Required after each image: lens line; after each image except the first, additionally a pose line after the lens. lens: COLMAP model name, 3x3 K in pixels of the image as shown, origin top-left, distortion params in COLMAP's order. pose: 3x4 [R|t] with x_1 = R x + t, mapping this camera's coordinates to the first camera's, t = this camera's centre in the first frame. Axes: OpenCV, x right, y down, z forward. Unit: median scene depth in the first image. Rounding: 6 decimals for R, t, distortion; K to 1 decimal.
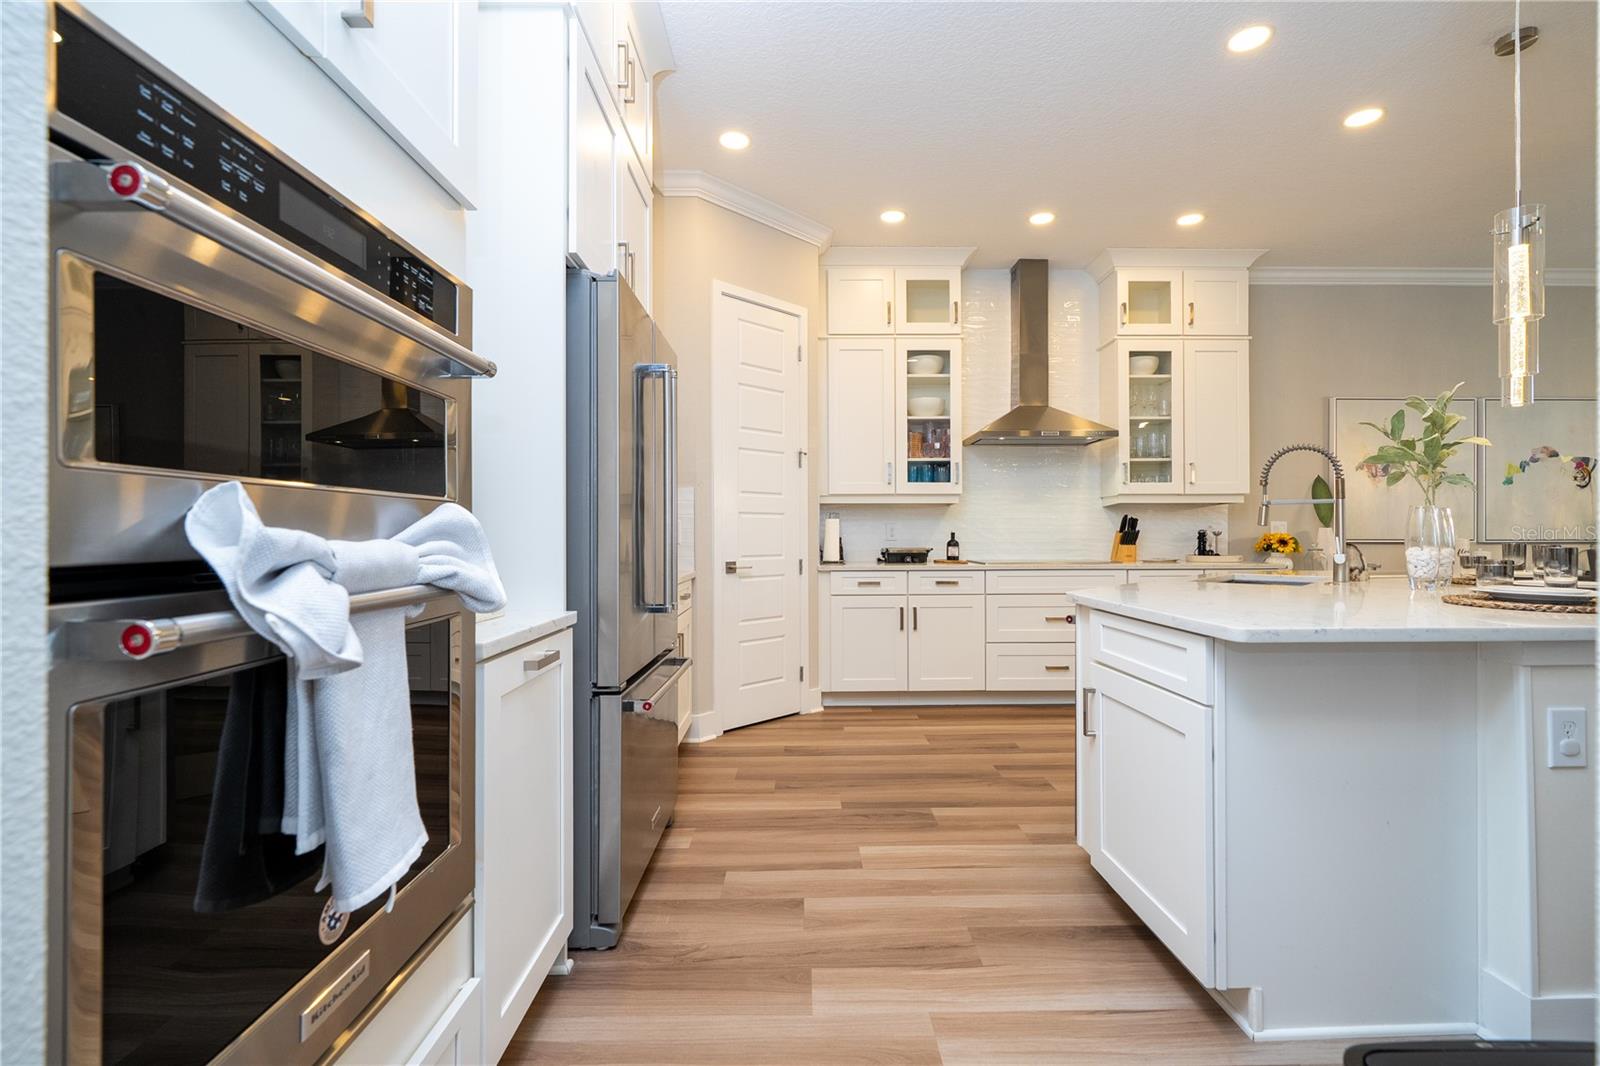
lens RADIAL K [[721.5, 0, 812.1], [0, 721.5, 531.4], [0, 0, 1]] dist [-0.004922, 0.002566]
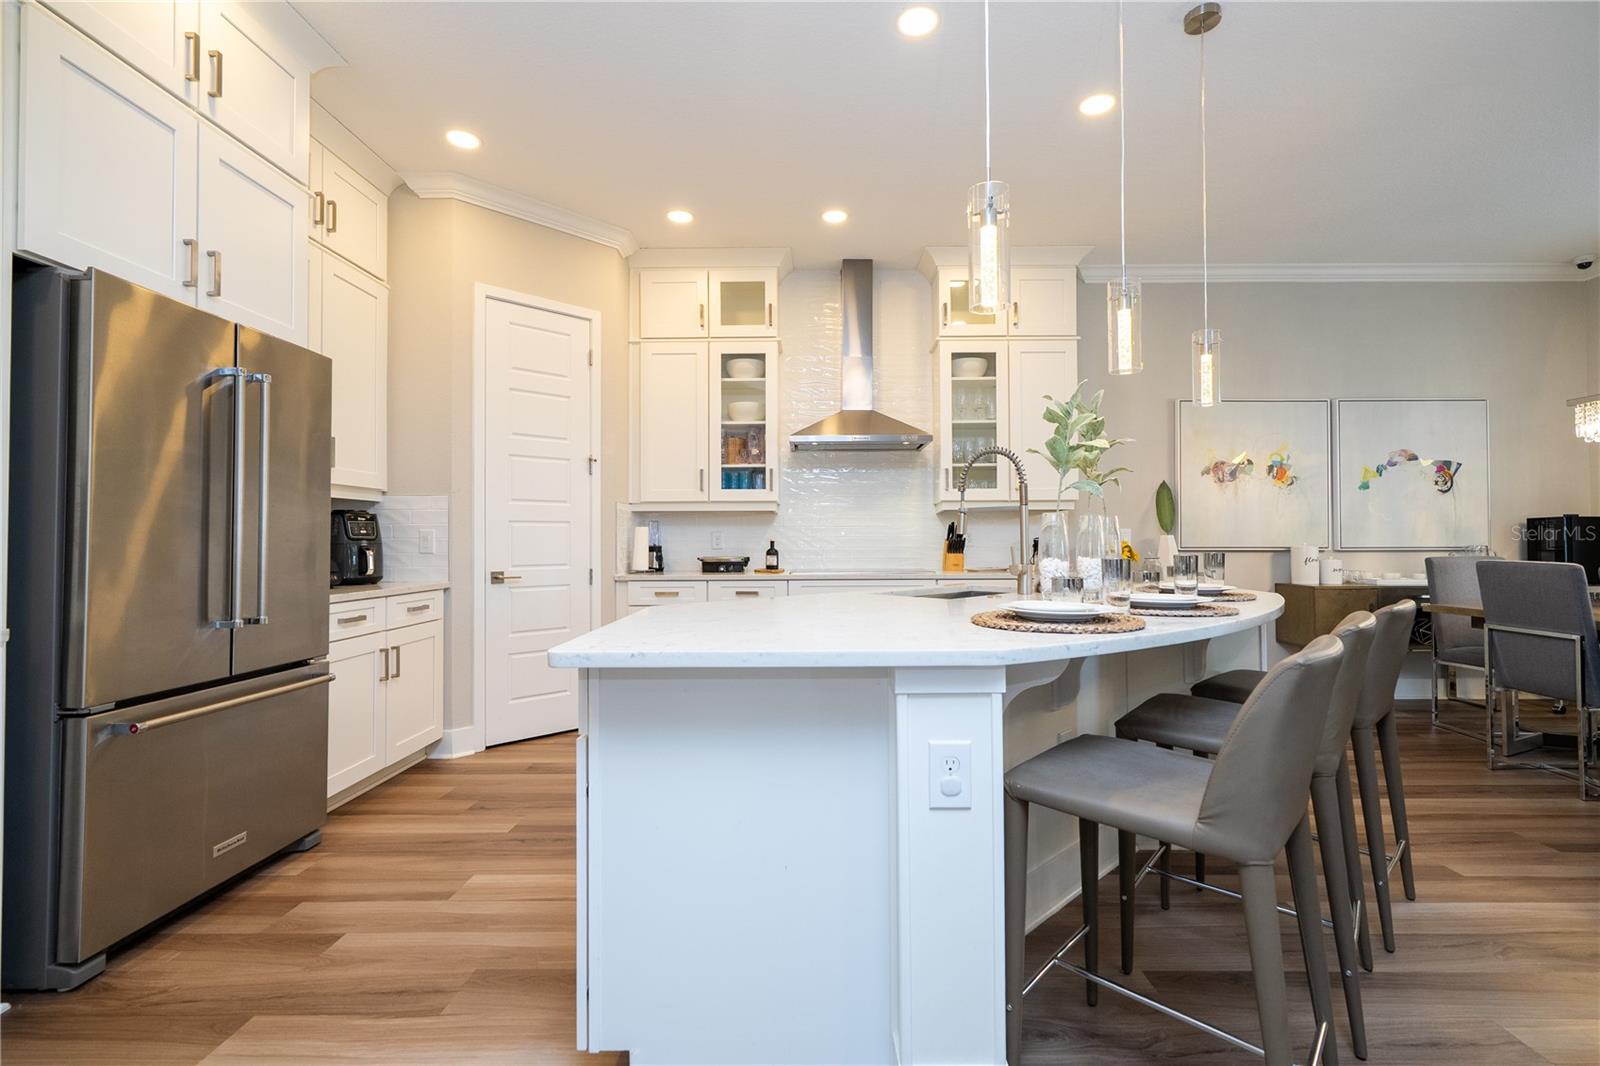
lens RADIAL K [[721.5, 0, 812.8], [0, 721.5, 528.8], [0, 0, 1]] dist [-0.004922, 0.002566]
pose [[0.999698, -0.002097, -0.024492, 0.277529], [0.001773, 0.999911, -0.013248, -0.001723], [0.024517, 0.013201, 0.999612, 0.032097]]
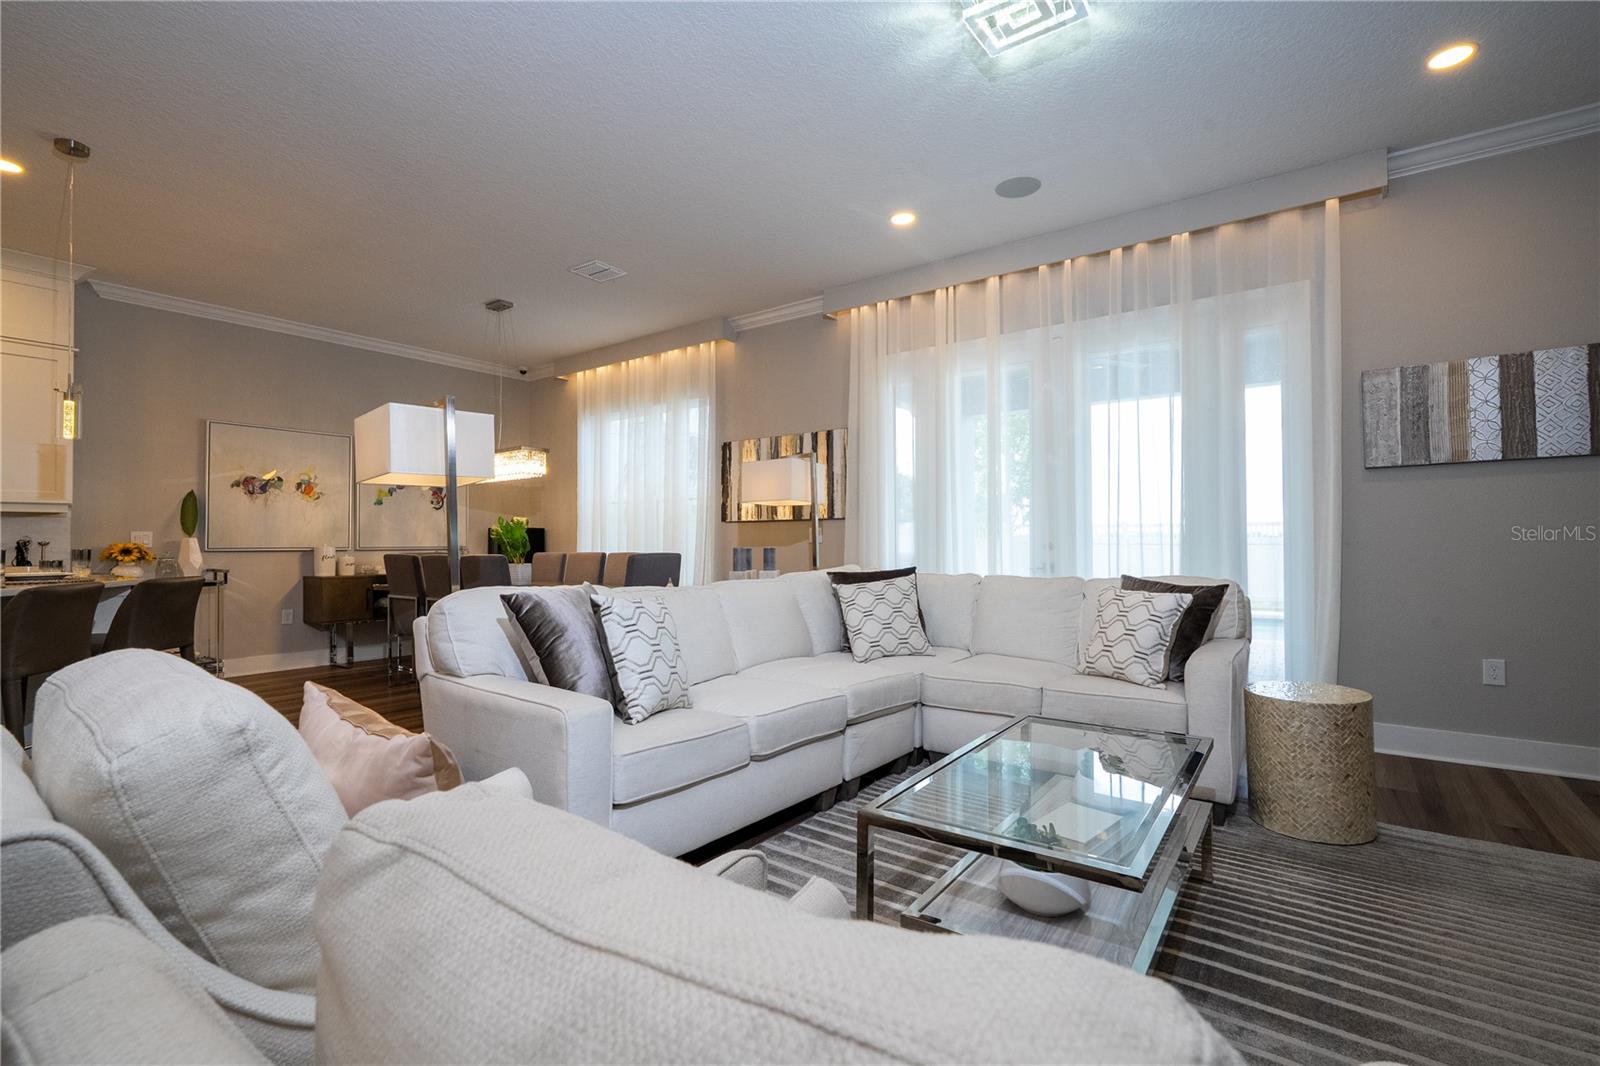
lens RADIAL K [[721.5, 0, 814.1], [0, 721.5, 530.1], [0, 0, 1]] dist [-0.004922, 0.002566]
pose [[0.603642, 0.011810, 0.797168, 0.432445], [0.002603, 0.999856, -0.016784, 0.004340], [-0.797251, 0.012206, 0.603525, -0.435968]]
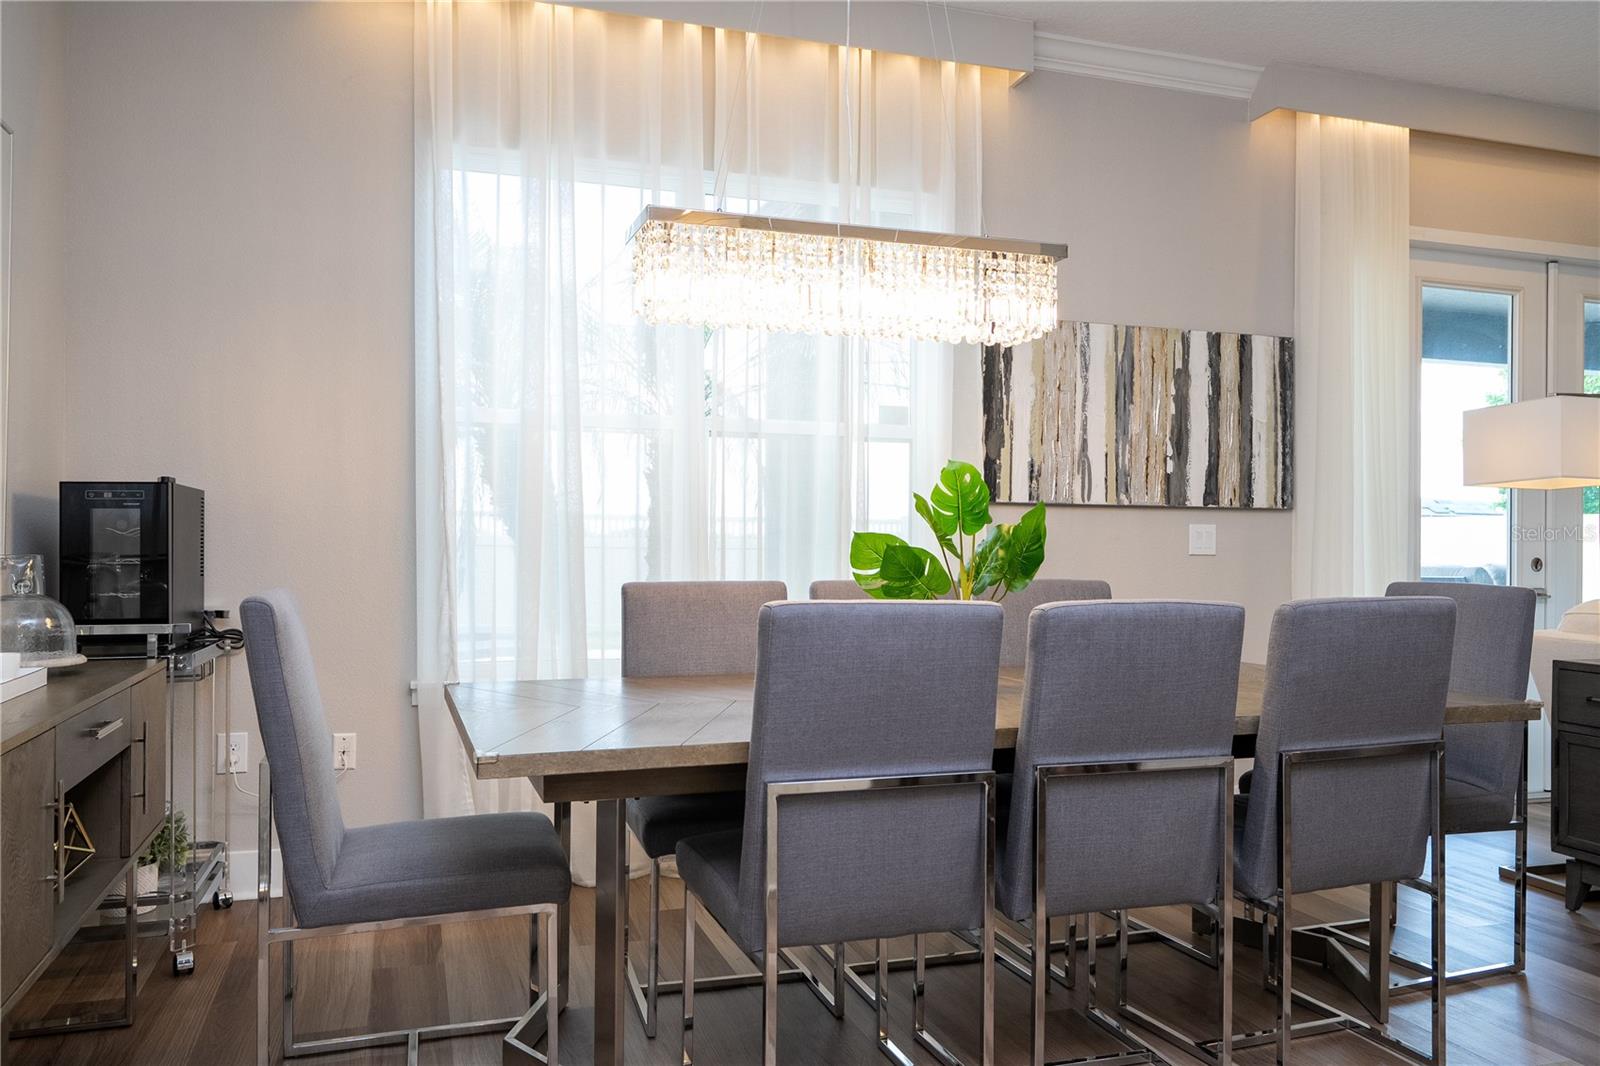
lens RADIAL K [[1169.7, 0, 789.1], [0, 1169.7, 539.6], [0, 0, 1]] dist [-0.006524, -0.000484]
pose [[-0.279137, -0.002442, 0.960248, 0.552493], [-0.012560, 0.999921, -0.001109, -0.001627], [-0.960169, -0.012371, -0.279146, 0.856968]]
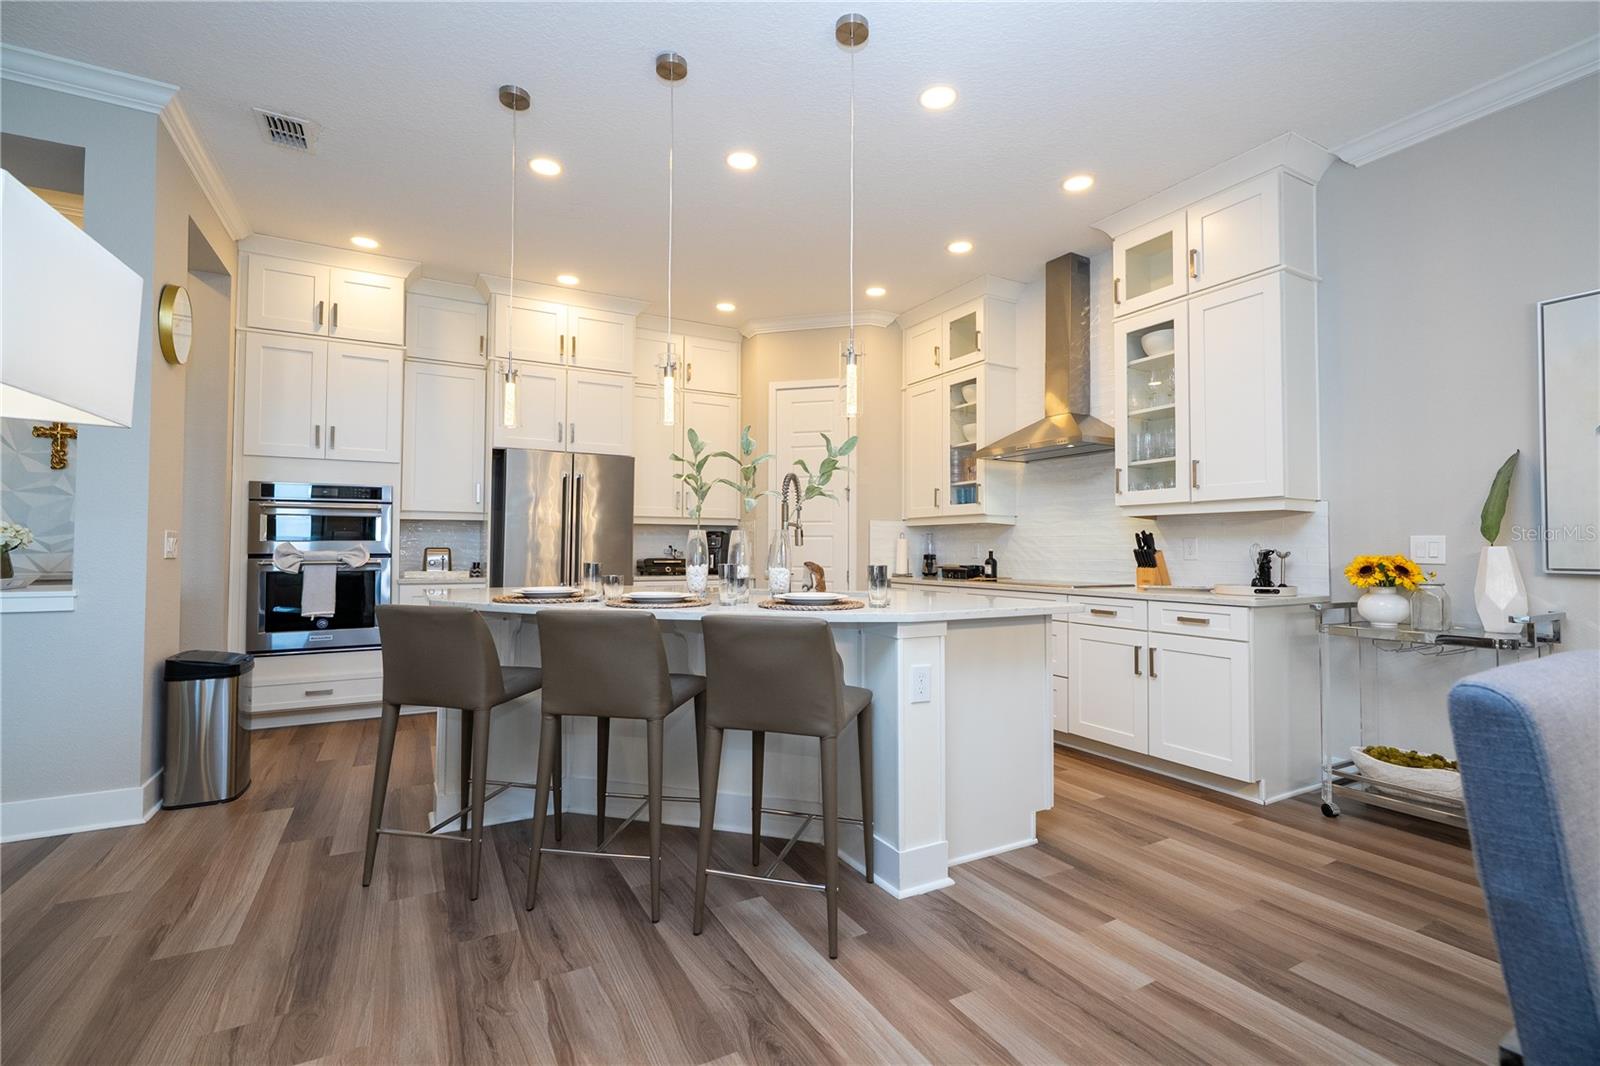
lens RADIAL K [[721.5, 0, 808.6], [0, 721.5, 528.5], [0, 0, 1]] dist [-0.004922, 0.002566]
pose [[0.474254, -0.020626, -0.880147, 0.993139], [-0.001419, 0.999706, -0.024193, -0.005279], [0.880387, 0.012722, 0.474085, 0.288542]]
